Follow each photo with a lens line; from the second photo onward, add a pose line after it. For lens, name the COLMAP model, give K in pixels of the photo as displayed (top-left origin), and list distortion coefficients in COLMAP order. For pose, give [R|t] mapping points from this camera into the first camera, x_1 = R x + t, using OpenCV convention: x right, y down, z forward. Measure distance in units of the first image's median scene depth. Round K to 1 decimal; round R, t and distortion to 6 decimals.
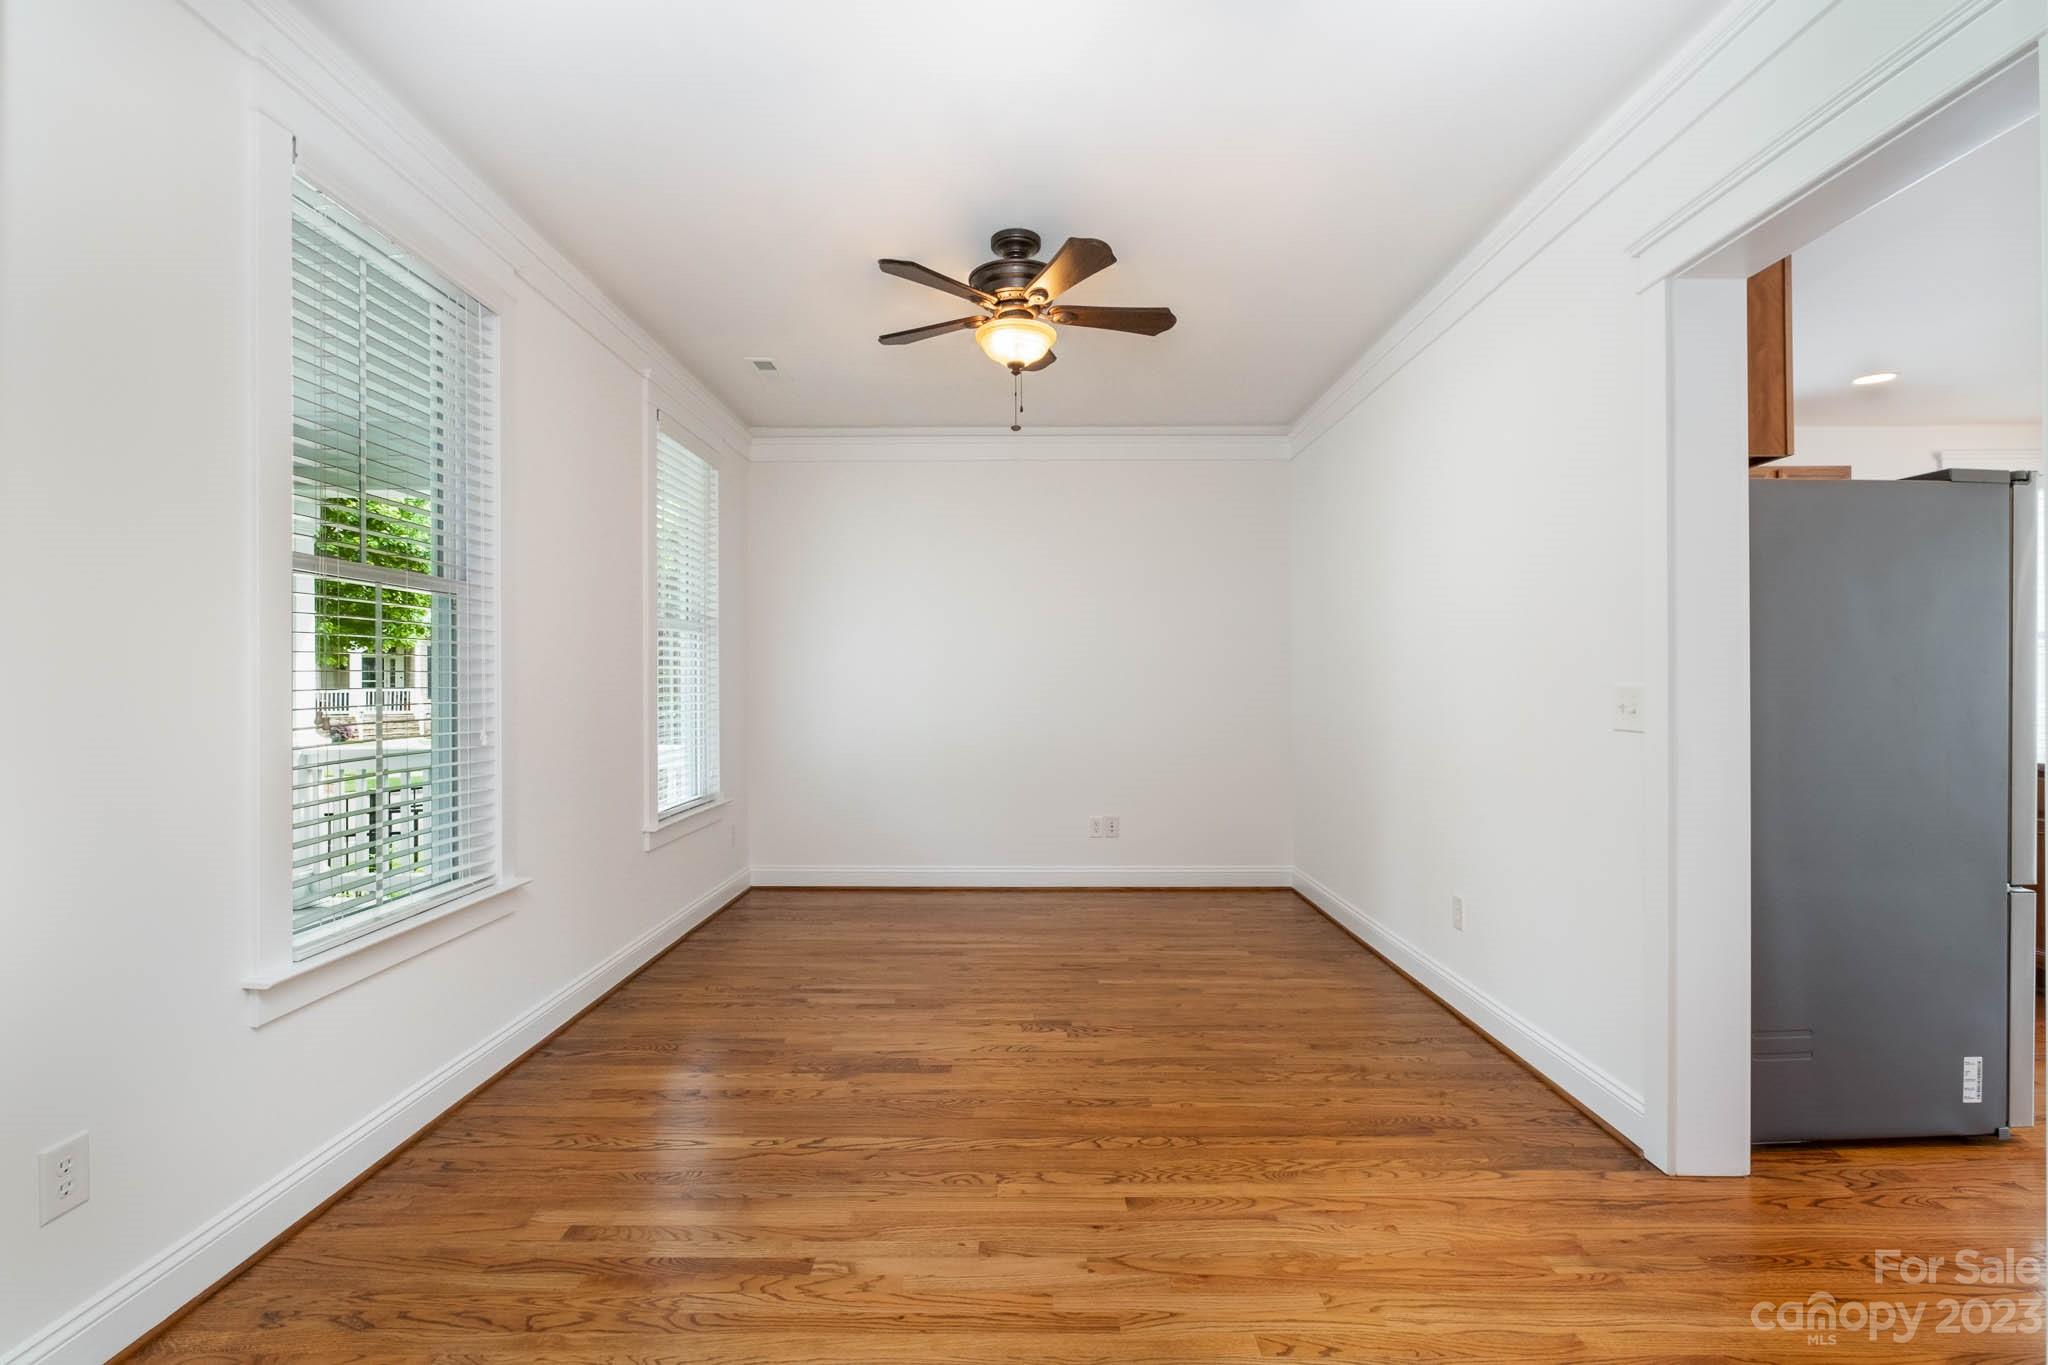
lens RADIAL K [[917.6, 0, 1020.7], [0, 917.6, 678.4], [0, 0, 1]] dist [-0.001064, -0.000619]
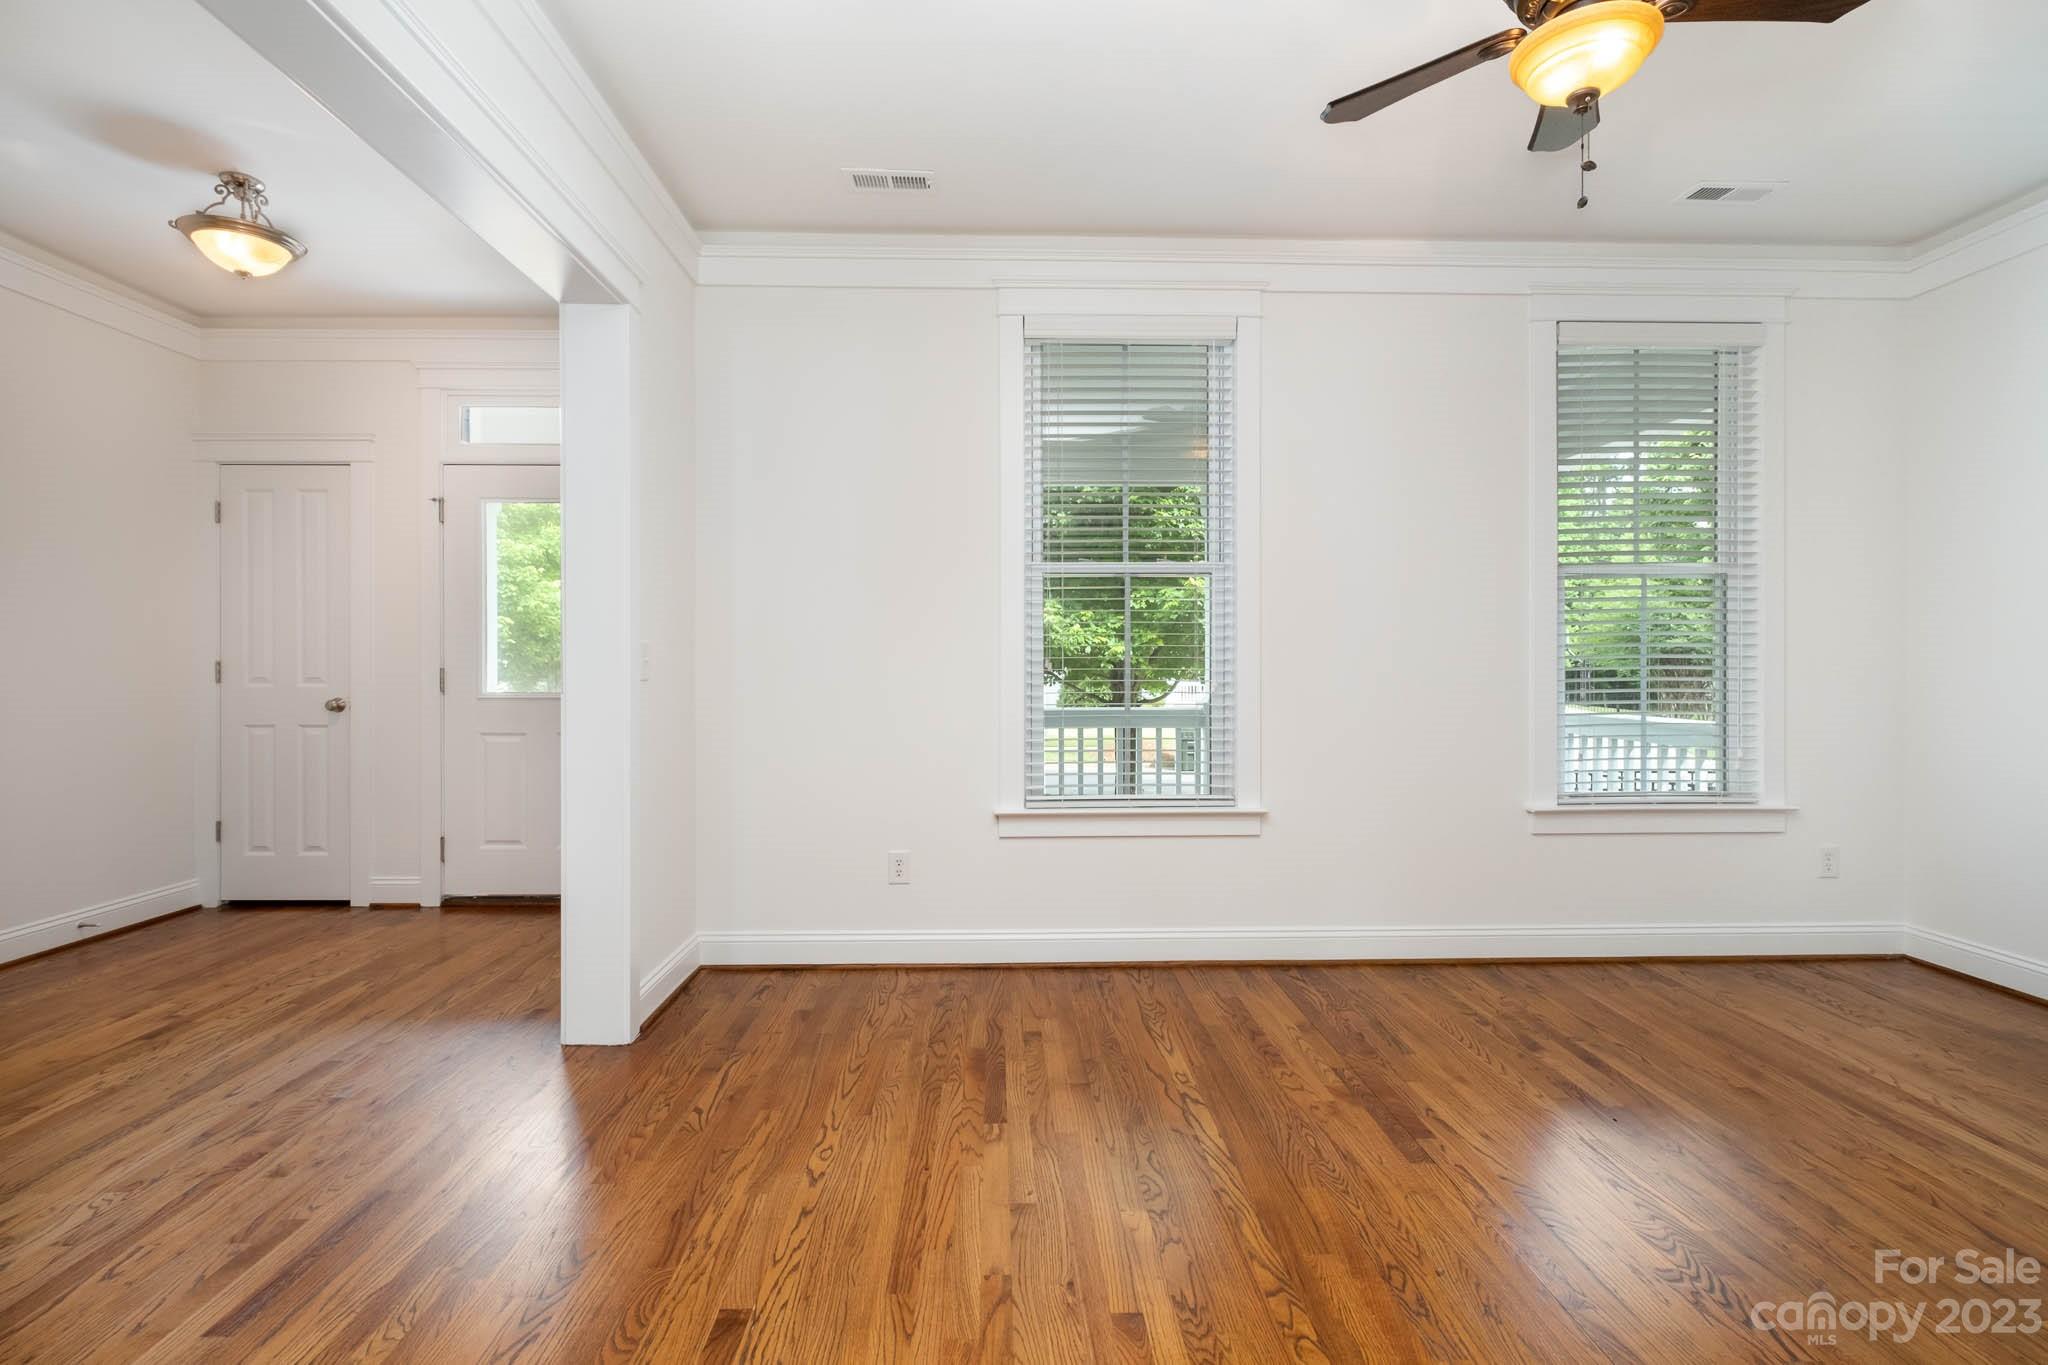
lens RADIAL K [[921.6, 0, 1019.9], [0, 921.6, 669.0], [0, 0, 1]] dist [-0.003394, -0.000828]
pose [[0.029495, 0.003542, -0.999559, 0.748554], [0.004721, 0.999982, 0.003683, 0.036771], [0.999554, -0.004827, 0.029478, 0.774242]]
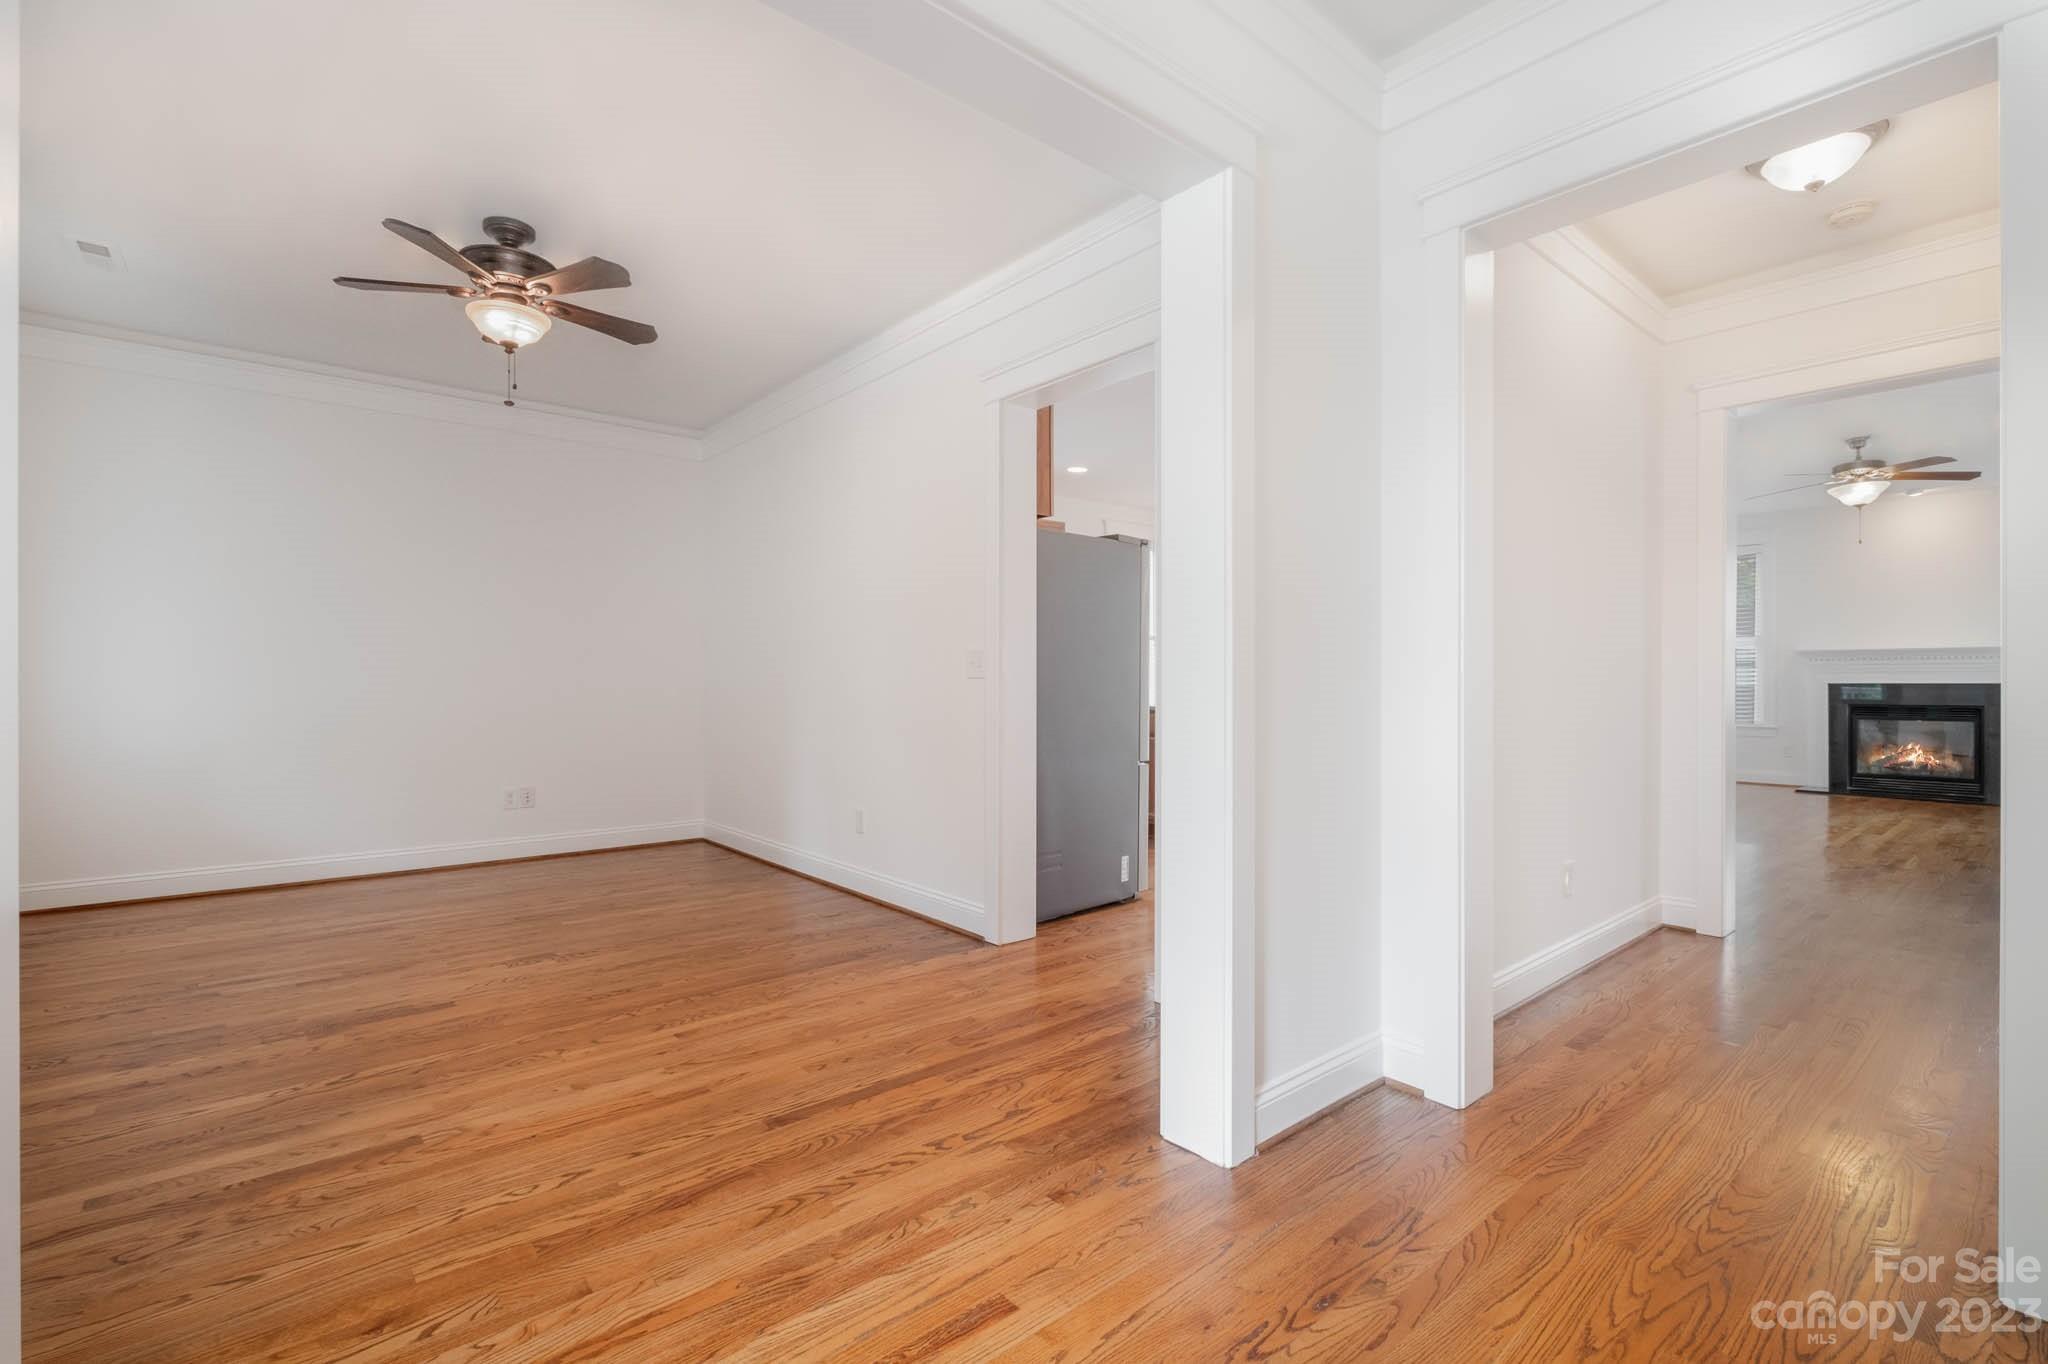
lens RADIAL K [[914.2, 0, 1013.1], [0, 914.2, 679.6], [0, 0, 1]] dist [-0.004921, -0.000280]
pose [[0.765235, 0.001796, 0.643748, -0.304360], [-0.005716, 0.999976, 0.004004, 0.053018], [-0.643725, -0.006744, 0.765227, -0.248839]]
